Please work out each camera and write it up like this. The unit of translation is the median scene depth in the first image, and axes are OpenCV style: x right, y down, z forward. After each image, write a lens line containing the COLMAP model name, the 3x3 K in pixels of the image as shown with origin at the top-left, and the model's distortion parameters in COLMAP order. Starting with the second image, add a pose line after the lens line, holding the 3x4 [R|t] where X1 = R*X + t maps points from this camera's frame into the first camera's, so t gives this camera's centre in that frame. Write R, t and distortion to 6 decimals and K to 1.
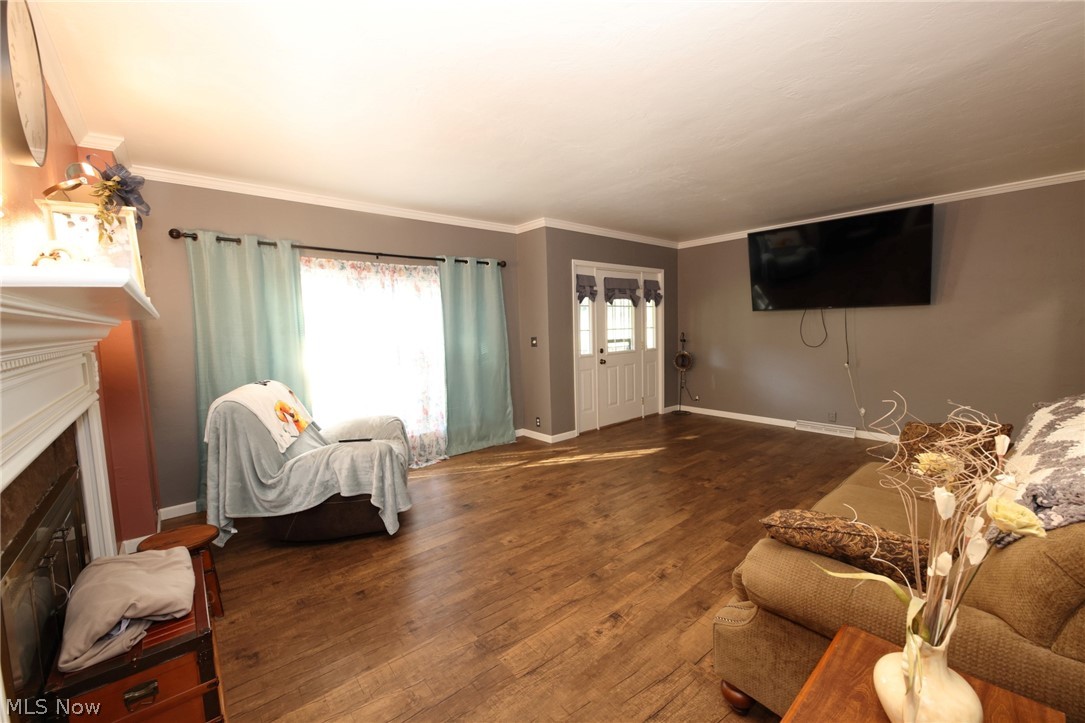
lens RADIAL K [[430.9, 0, 547.8], [0, 430.9, 365.3], [0, 0, 1]] dist [0.015894, -0.010408]
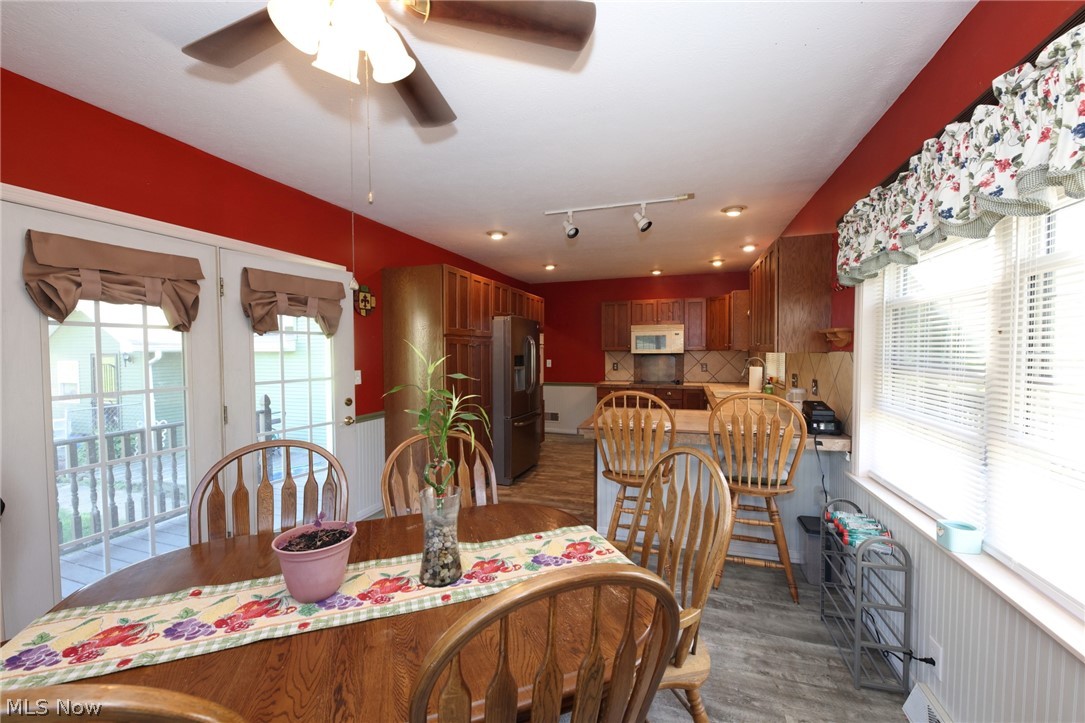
lens RADIAL K [[430.9, 0, 547.8], [0, 430.9, 365.3], [0, 0, 1]] dist [0.015894, -0.010408]
pose [[0.863239, 0.001373, 0.504793, 0.214001], [0.027813, 0.998348, -0.050277, -0.083324], [-0.504028, 0.057441, 0.861775, 0.540325]]
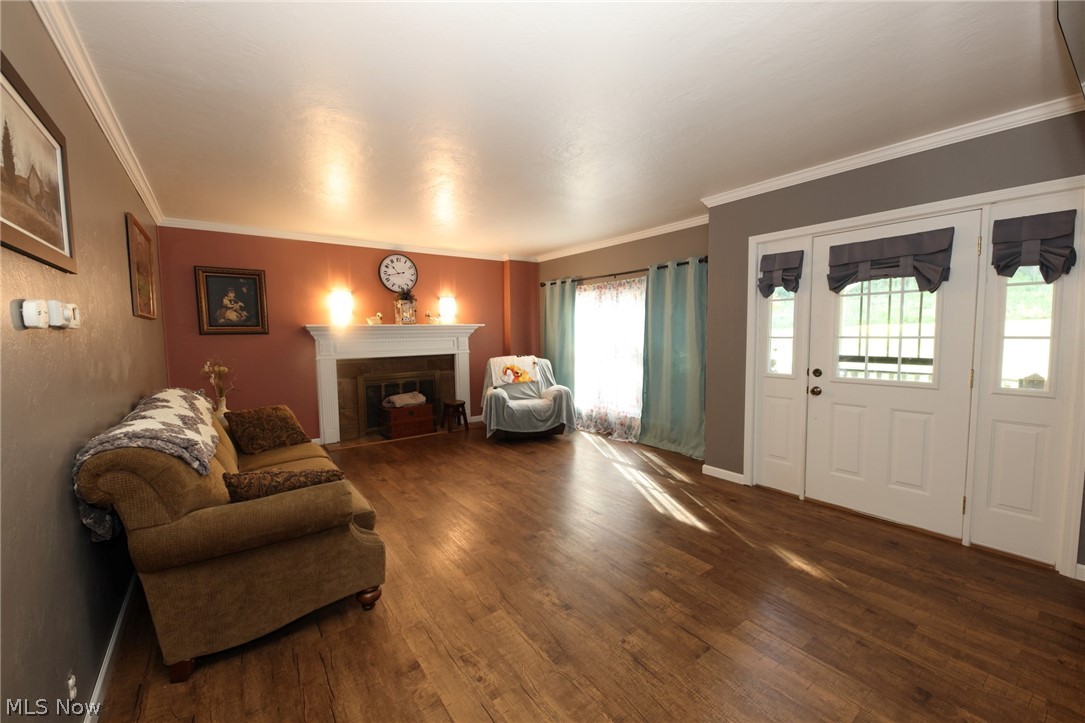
lens RADIAL K [[430.9, 0, 547.8], [0, 430.9, 365.3], [0, 0, 1]] dist [0.015894, -0.010408]
pose [[-0.062715, 0.103863, -0.992612, 0.876167], [-0.078747, 0.990954, 0.108665, -0.094112], [0.994920, 0.084981, -0.053969, 0.785866]]
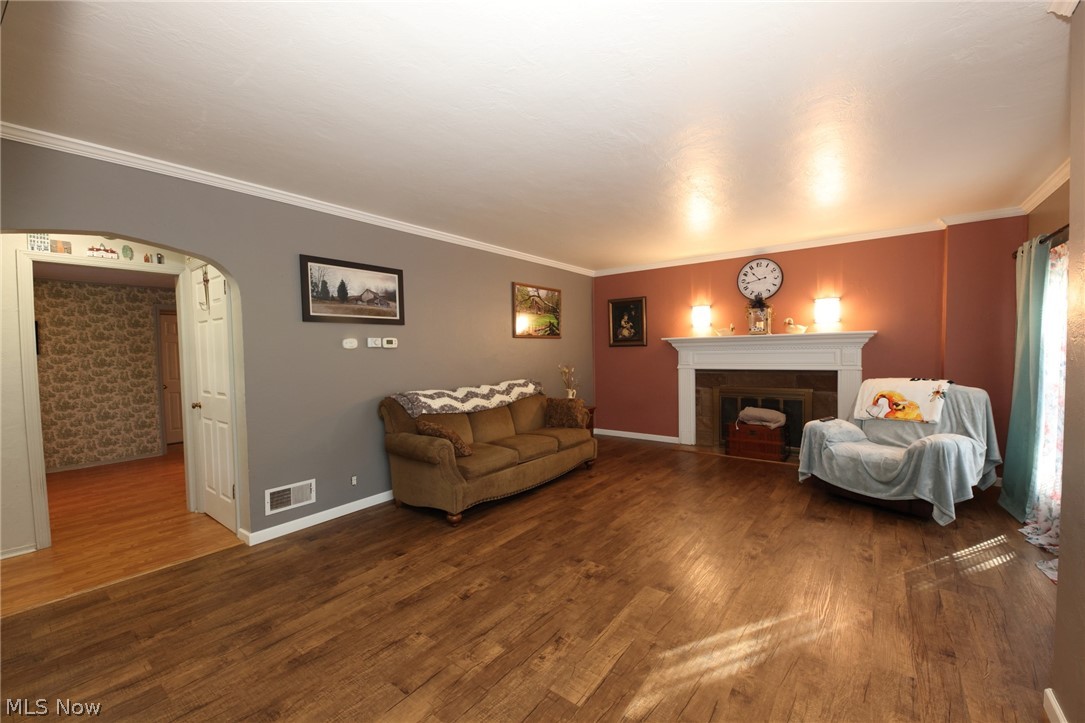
lens RADIAL K [[430.9, 0, 547.8], [0, 430.9, 365.3], [0, 0, 1]] dist [0.015894, -0.010408]
pose [[-0.976493, 0.051810, -0.209229, 0.446417], [0.024015, 0.990790, 0.133265, -0.127431], [0.214206, 0.125107, -0.968743, 1.278973]]
